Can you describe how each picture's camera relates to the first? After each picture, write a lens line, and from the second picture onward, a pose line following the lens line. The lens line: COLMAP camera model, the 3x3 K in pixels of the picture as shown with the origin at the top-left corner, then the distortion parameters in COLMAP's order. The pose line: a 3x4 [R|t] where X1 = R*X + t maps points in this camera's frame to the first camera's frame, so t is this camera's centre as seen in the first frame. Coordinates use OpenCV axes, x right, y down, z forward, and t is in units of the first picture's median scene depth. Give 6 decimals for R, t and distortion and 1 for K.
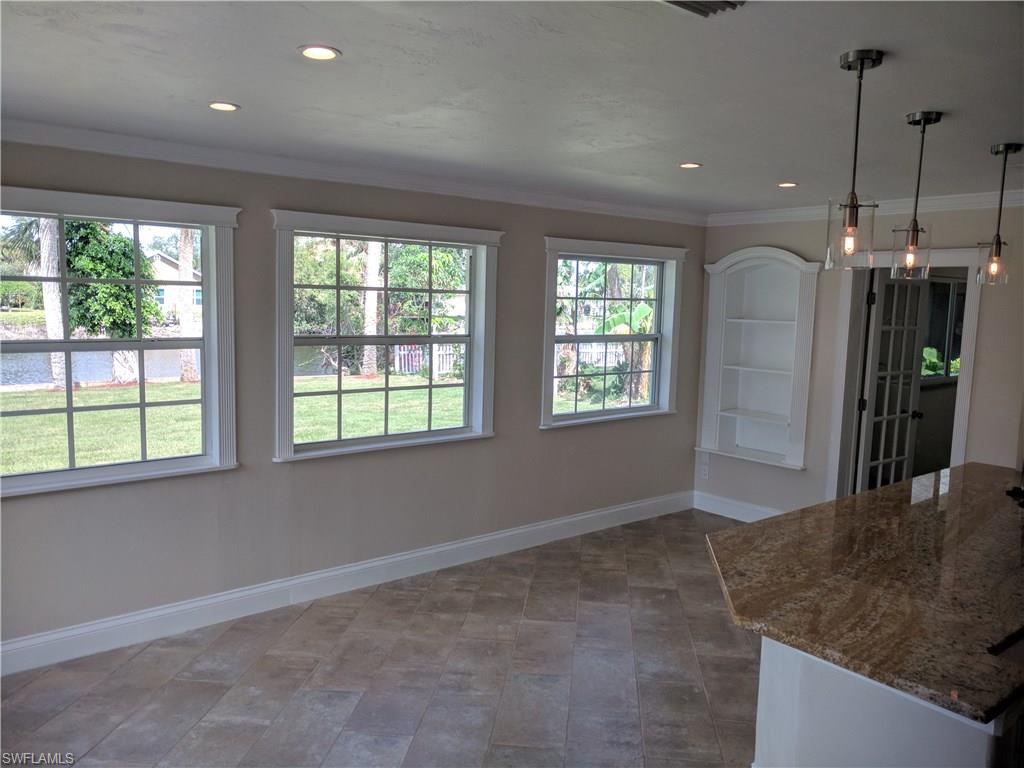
lens RADIAL K [[772.6, 0, 511.8], [0, 772.6, 388.3], [0, 0, 1]] dist [-0.000283, 0.002866]
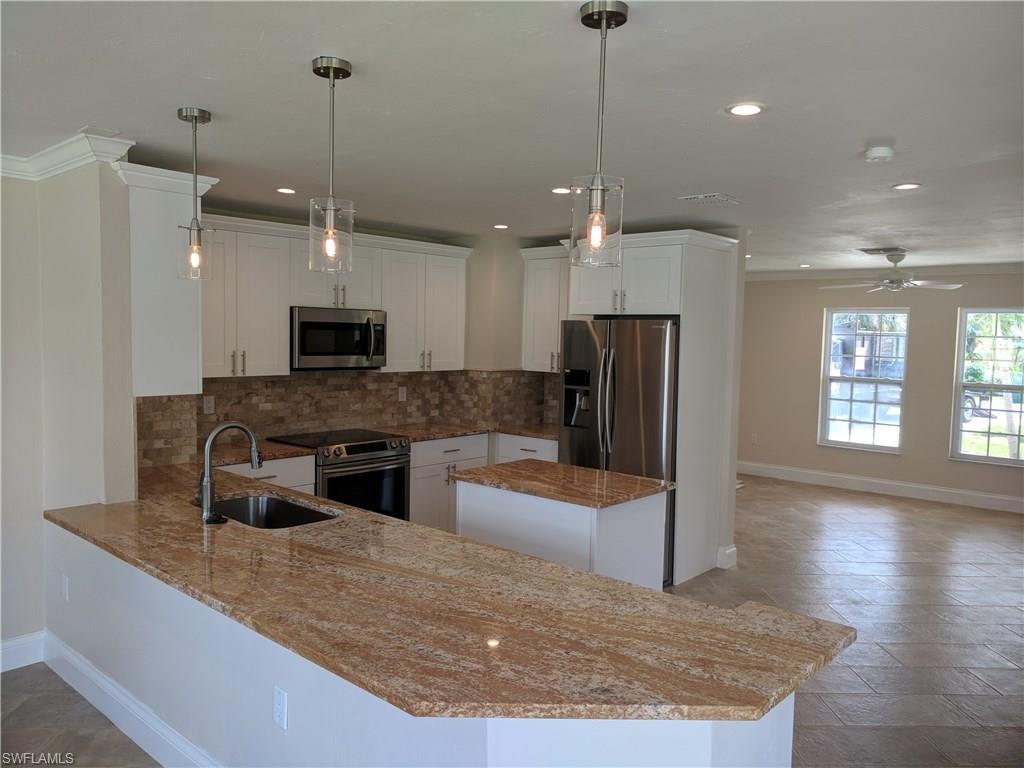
lens RADIAL K [[772.6, 0, 511.5], [0, 772.6, 384.1], [0, 0, 1]] dist [-0.000283, 0.002866]
pose [[-0.151962, -0.094677, 0.983841, -0.363269], [0.090612, 0.989875, 0.109253, -0.123121], [-0.984224, 0.105750, -0.141844, 1.170566]]
